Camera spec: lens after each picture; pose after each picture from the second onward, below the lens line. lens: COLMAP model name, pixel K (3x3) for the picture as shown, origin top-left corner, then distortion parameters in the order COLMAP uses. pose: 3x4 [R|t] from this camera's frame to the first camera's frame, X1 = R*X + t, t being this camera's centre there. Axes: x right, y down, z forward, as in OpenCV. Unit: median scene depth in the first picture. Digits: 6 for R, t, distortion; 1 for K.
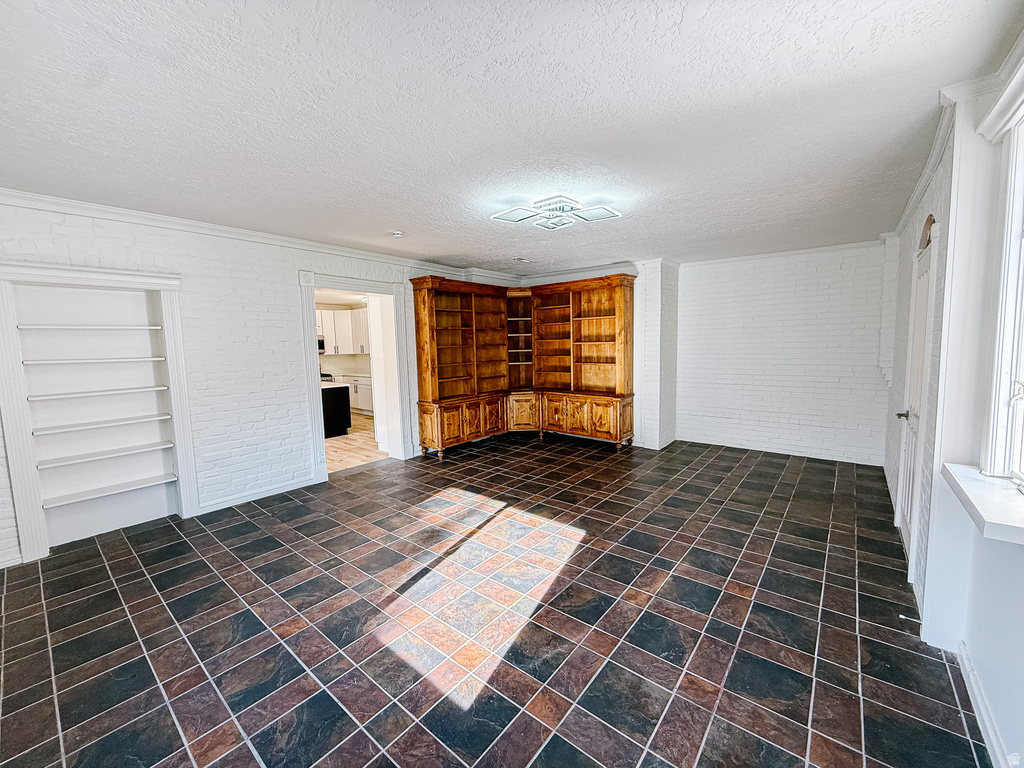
lens RADIAL K [[408.0, 0, 509.5], [0, 408.0, 385.2], [0, 0, 1]] dist [0.000061, -0.000091]
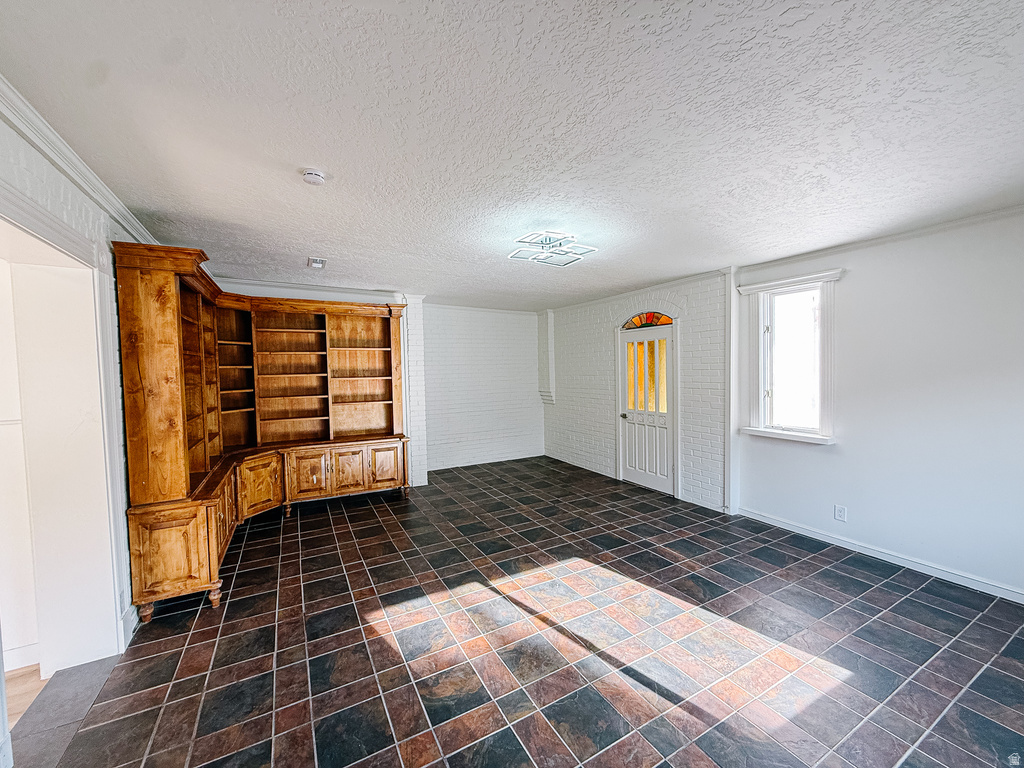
lens RADIAL K [[408.0, 0, 509.5], [0, 408.0, 385.2], [0, 0, 1]] dist [0.000061, -0.000091]
pose [[0.372853, -0.022466, 0.927618, -0.515818], [0.104288, 0.994387, -0.017835, -0.047584], [-0.922011, 0.103389, 0.373104, 0.450611]]
